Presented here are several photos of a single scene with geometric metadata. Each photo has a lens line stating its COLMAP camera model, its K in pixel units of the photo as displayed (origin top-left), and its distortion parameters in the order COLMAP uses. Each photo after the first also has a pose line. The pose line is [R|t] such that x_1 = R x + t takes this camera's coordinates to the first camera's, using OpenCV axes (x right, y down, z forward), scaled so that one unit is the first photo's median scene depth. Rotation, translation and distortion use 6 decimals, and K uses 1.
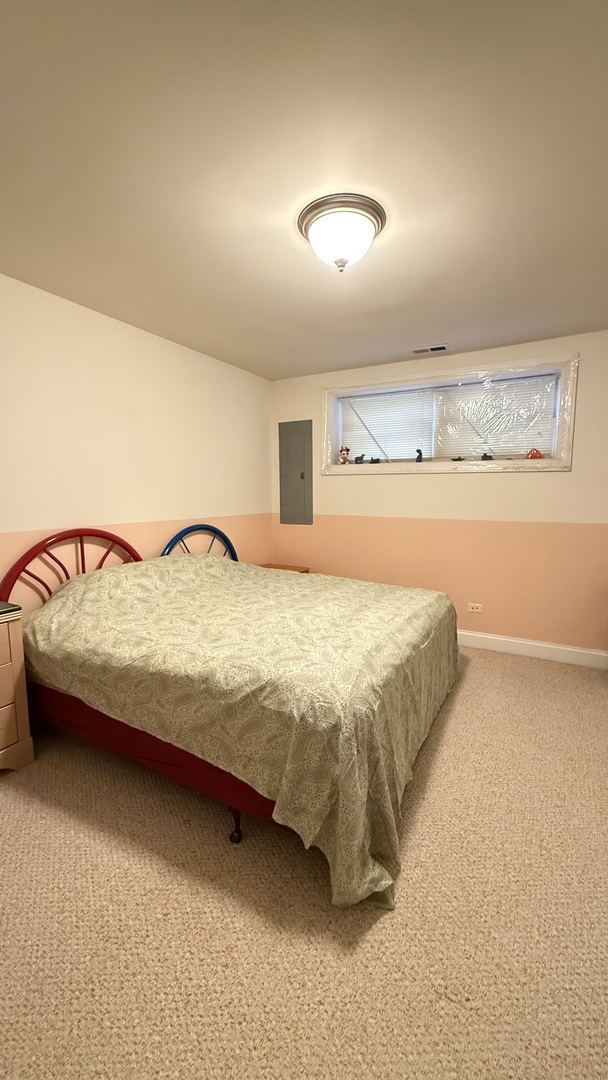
lens RADIAL K [[431.7, 0, 304.0], [0, 431.7, 540.0], [0, 0, 1]] dist [-0.000385, 0.000338]
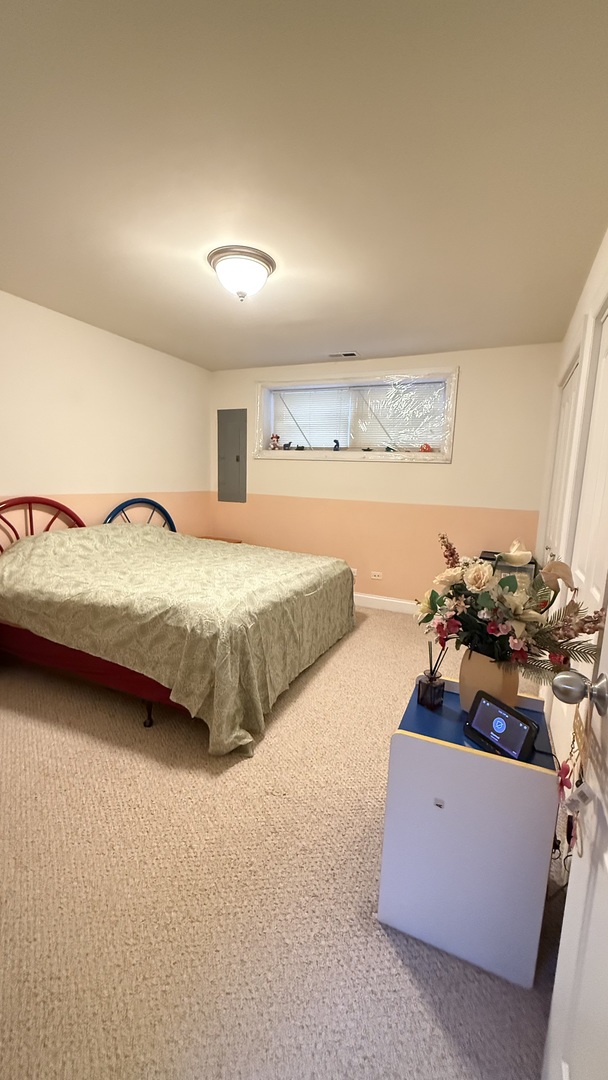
lens RADIAL K [[431.7, 0, 304.0], [0, 431.7, 540.0], [0, 0, 1]] dist [-0.000385, 0.000338]
pose [[0.995855, 0.022977, 0.088006, 0.130796], [-0.026140, 0.999047, 0.034960, 0.033147], [-0.087118, -0.037115, 0.995506, -0.248063]]
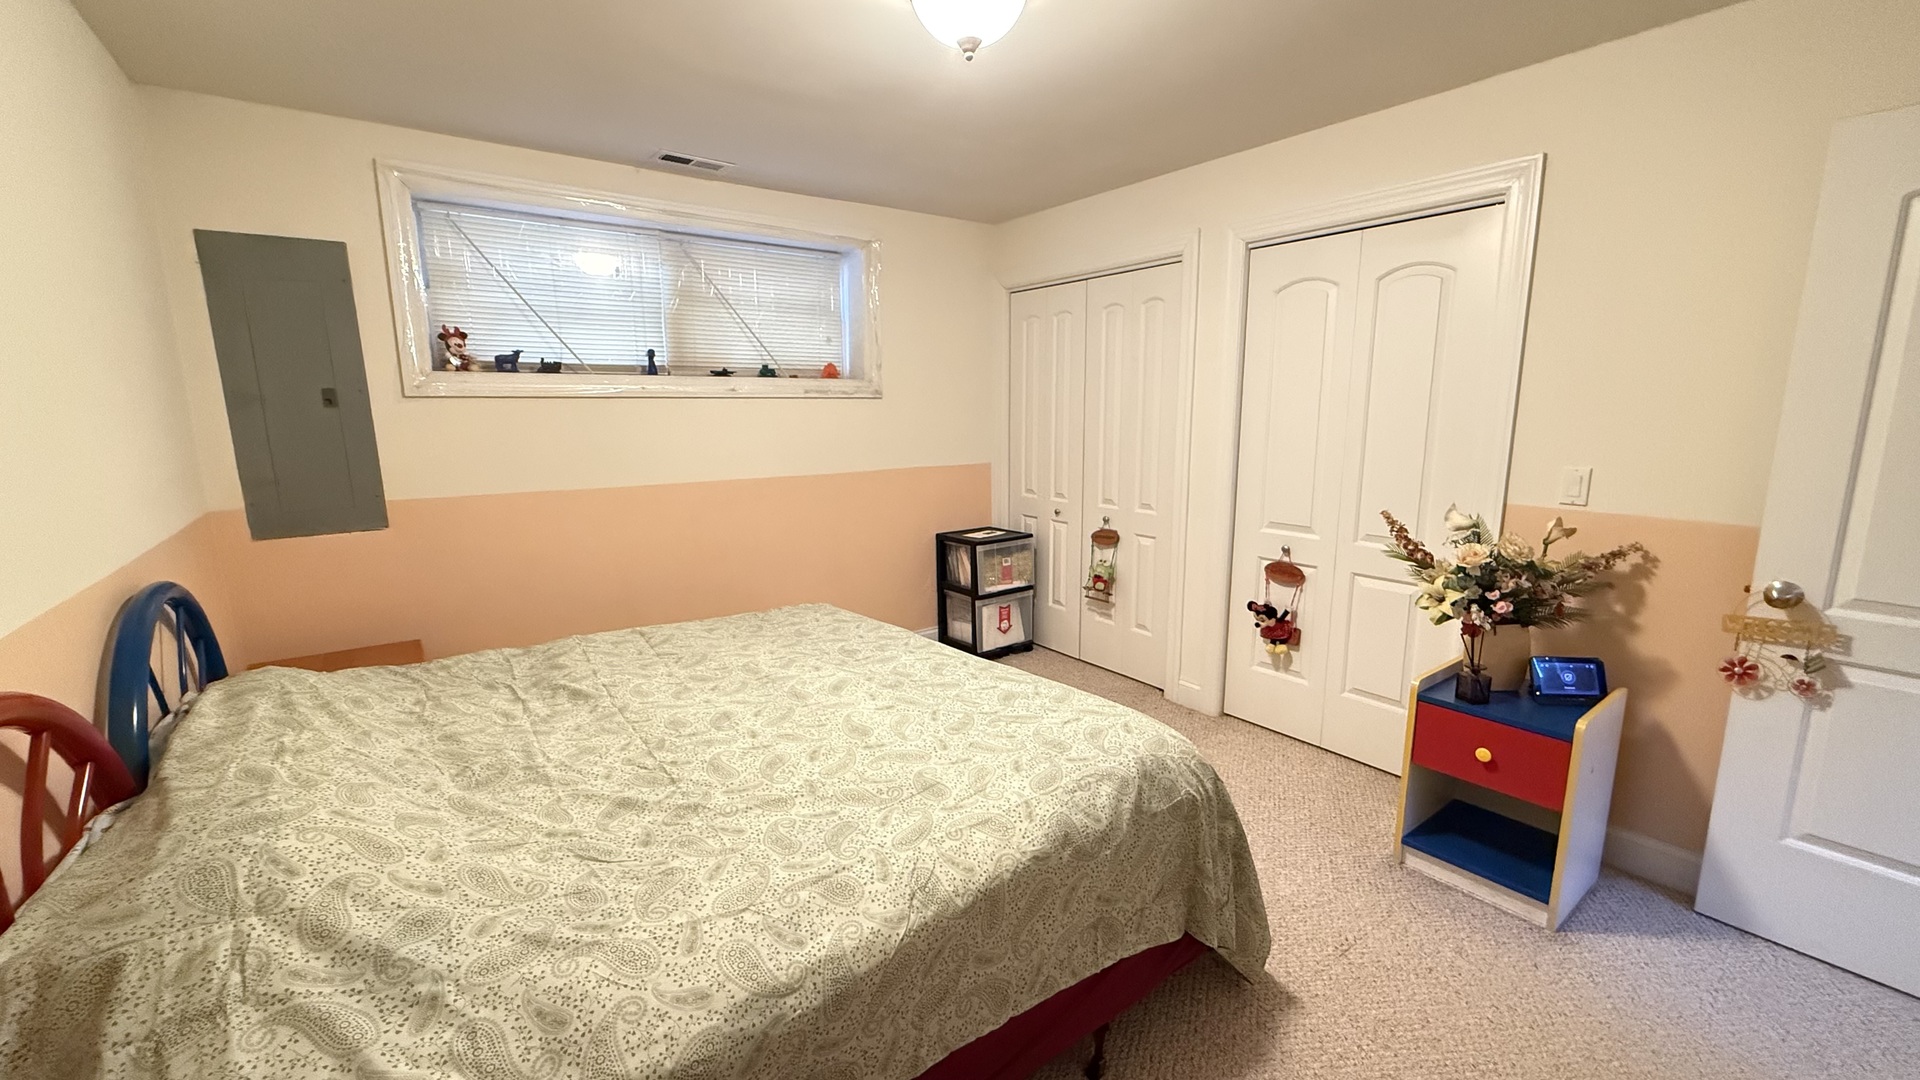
lens RADIAL K [[767.6, 0, 960.0], [0, 767.6, 540.0], [0, 0, 1]] dist [-0.000385, 0.000338]
pose [[0.403692, -0.165906, 0.899727, -0.684147], [0.107669, 0.985202, 0.133358, -0.108501], [-0.908537, 0.043037, 0.415581, 0.468406]]
